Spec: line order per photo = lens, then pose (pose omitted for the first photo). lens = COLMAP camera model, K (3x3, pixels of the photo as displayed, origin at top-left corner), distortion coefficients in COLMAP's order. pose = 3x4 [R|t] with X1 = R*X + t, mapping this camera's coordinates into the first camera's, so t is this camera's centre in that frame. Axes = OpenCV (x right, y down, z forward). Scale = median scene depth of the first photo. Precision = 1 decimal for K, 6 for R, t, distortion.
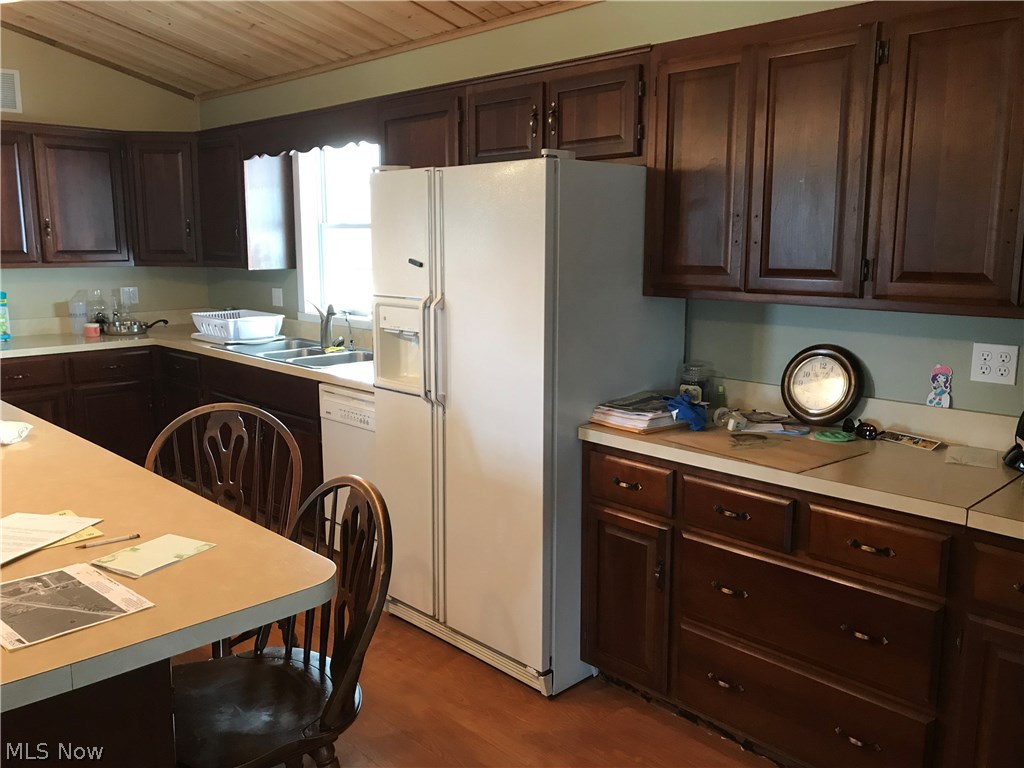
lens RADIAL K [[841.1, 0, 506.2], [0, 841.1, 384.6], [0, 0, 1]] dist [0.077939, -0.171466]
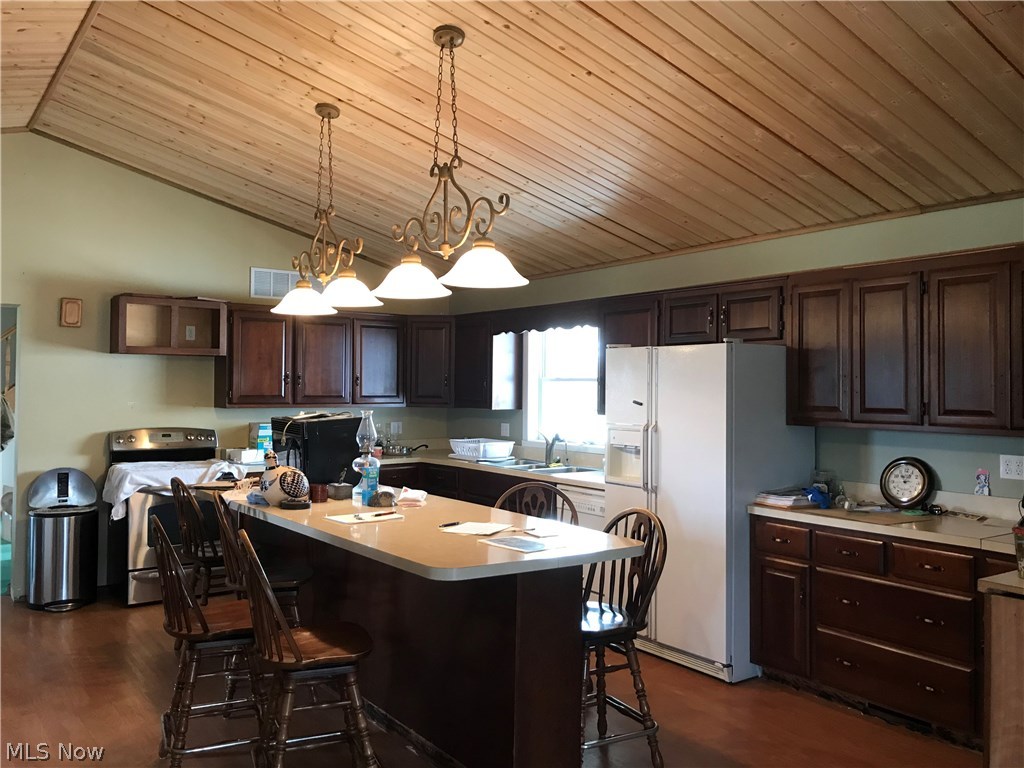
lens RADIAL K [[841.1, 0, 506.2], [0, 841.1, 384.6], [0, 0, 1]] dist [0.077939, -0.171466]
pose [[0.989730, 0.004838, -0.142869, -0.135751], [-0.029666, 0.984621, -0.172168, 0.113170], [0.139838, 0.174638, 0.974652, -0.657655]]
